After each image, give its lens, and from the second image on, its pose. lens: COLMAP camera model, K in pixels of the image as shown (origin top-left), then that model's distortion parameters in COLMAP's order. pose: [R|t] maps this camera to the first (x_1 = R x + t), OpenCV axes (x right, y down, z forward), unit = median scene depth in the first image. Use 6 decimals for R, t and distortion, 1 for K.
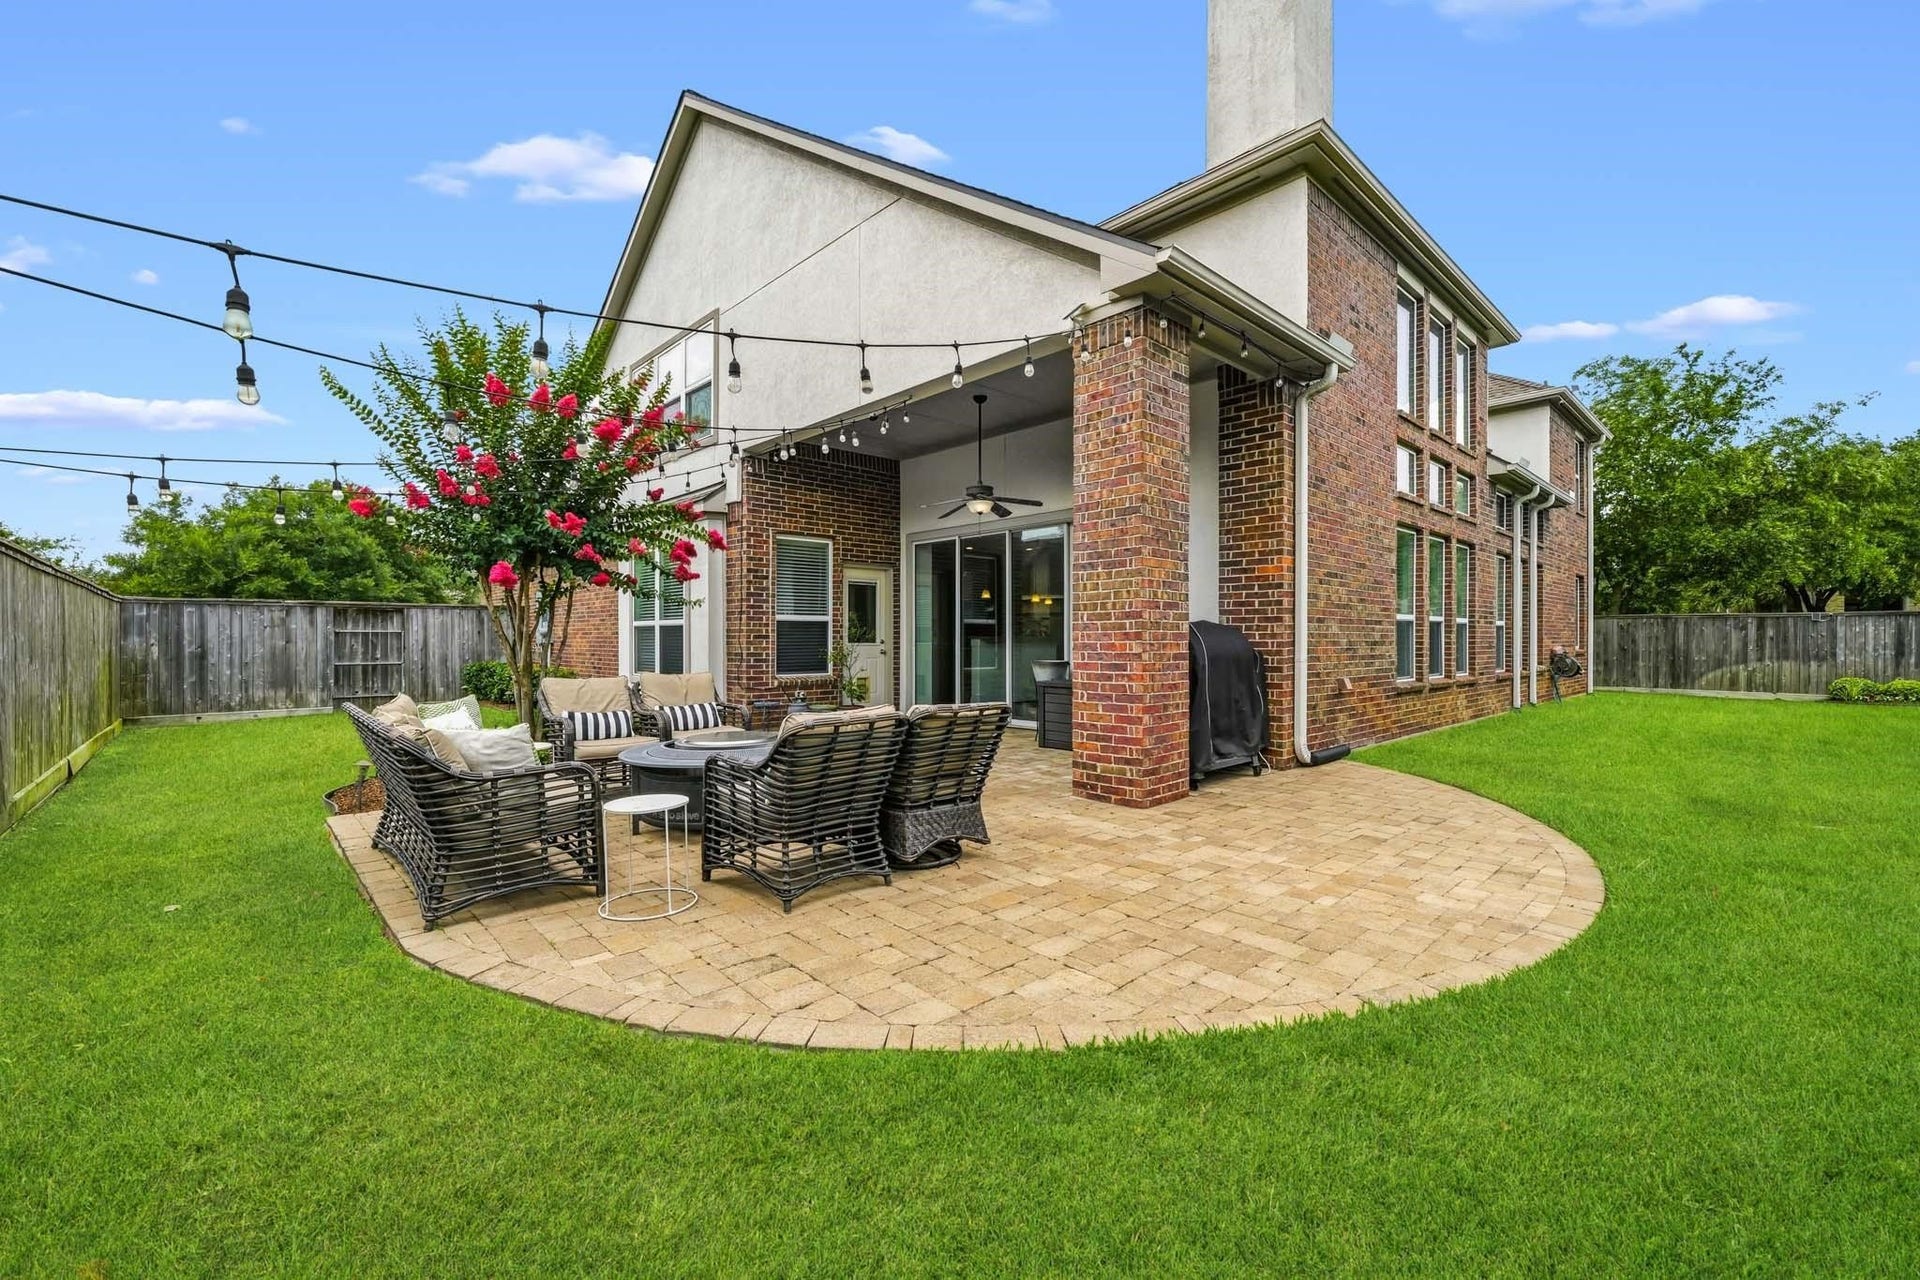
lens RADIAL K [[788.9, 0, 959.6], [0, 788.9, 640.6], [0, 0, 1]] dist [0.001823, -0.000177]
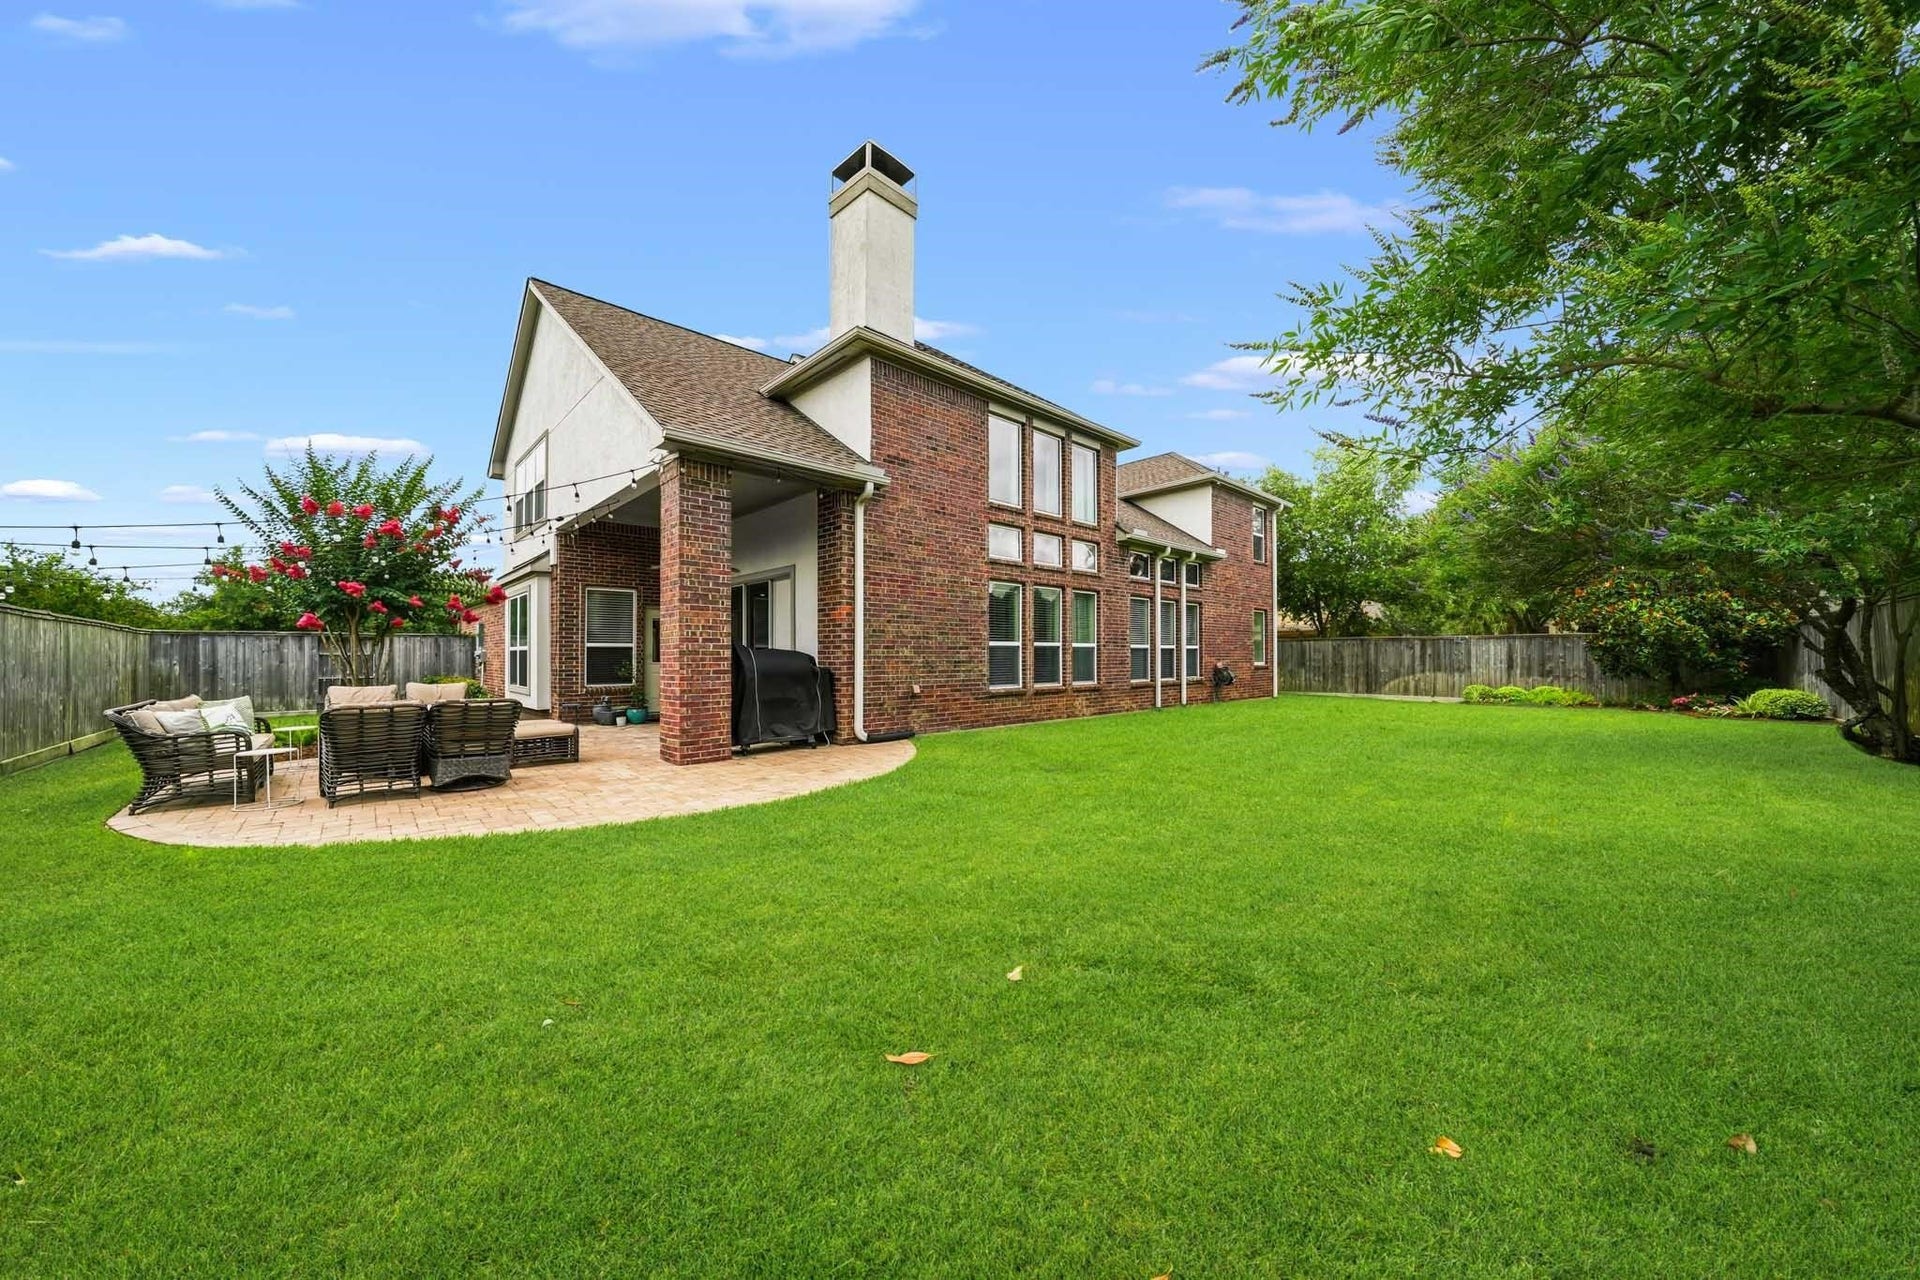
lens RADIAL K [[666.9, 0, 960.6], [0, 666.9, 650.1], [0, 0, 1]] dist [-0.001640, -0.000071]
pose [[0.999992, -0.003027, 0.002685, 0.330744], [0.003055, 0.999940, -0.010500, -0.003770], [-0.002653, 0.010508, 0.999941, -0.155934]]
